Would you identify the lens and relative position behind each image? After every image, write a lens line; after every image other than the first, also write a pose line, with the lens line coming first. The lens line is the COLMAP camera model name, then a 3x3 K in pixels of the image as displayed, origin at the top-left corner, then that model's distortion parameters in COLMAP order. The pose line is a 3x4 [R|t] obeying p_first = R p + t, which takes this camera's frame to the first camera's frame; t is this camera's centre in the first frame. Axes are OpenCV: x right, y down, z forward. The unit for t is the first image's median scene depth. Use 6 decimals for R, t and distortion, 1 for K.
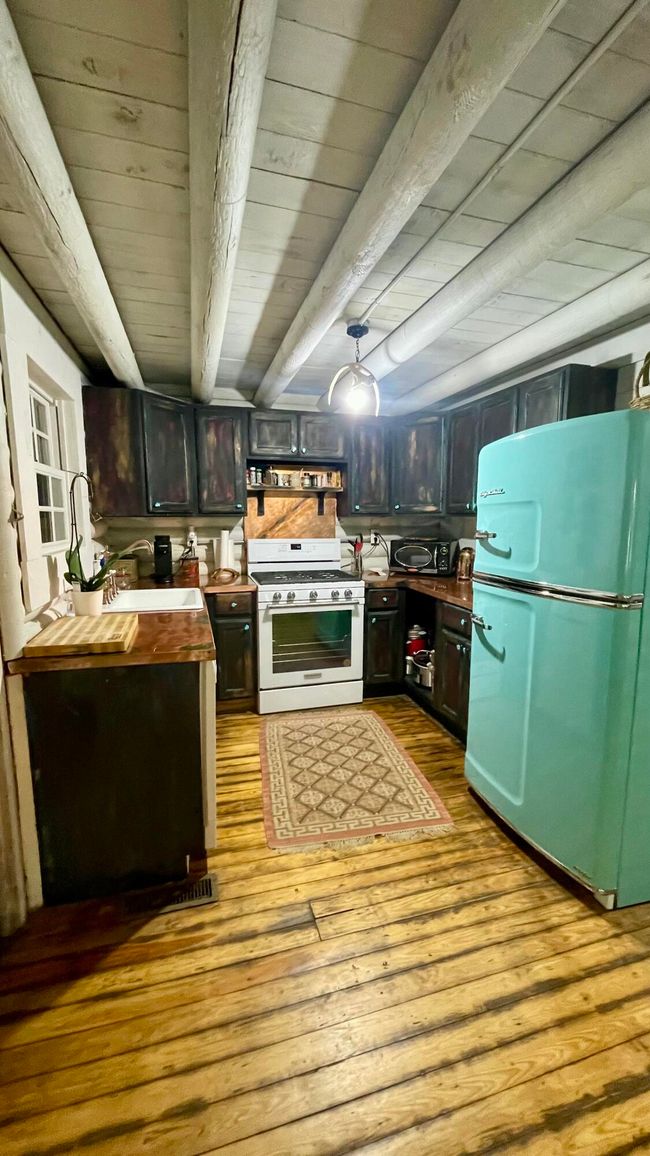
lens RADIAL K [[464.6, 0, 324.9], [0, 464.6, 581.2], [0, 0, 1]] dist [-0.000065, -0.000003]
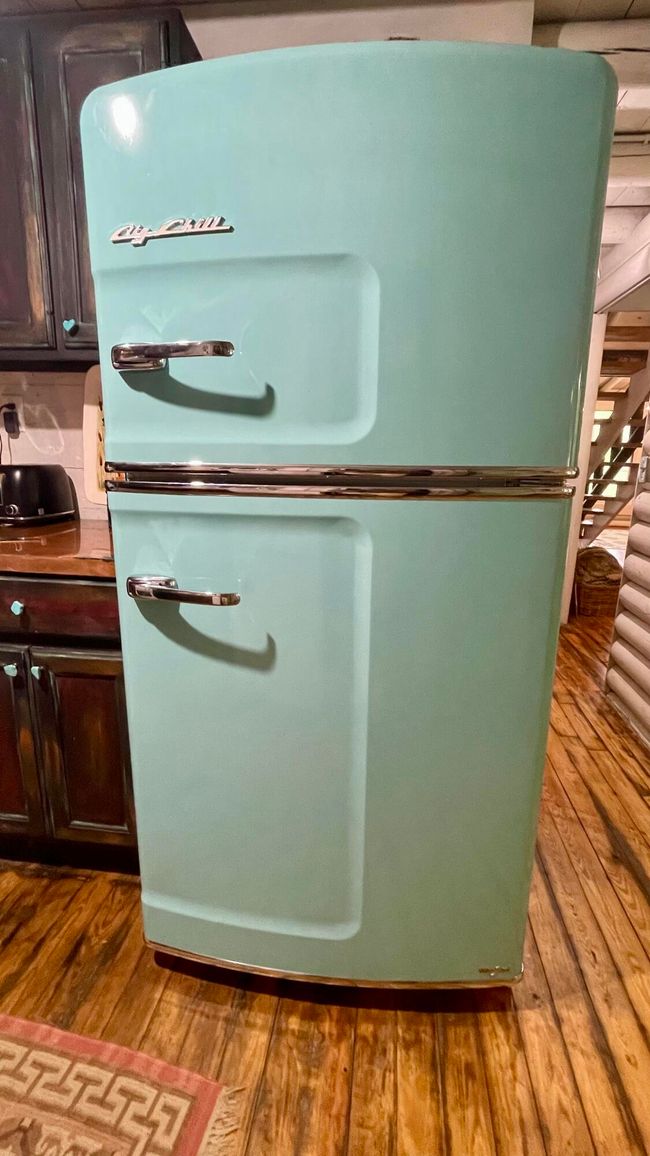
lens RADIAL K [[550.9, 0, 324.8], [0, 550.9, 578.8], [0, 0, 1]] dist [0.005250, 0.000292]
pose [[0.393924, -0.215356, 0.893558, -0.027700], [0.109655, 0.976232, 0.186940, 0.003546], [-0.912579, 0.024343, 0.408176, 0.707615]]
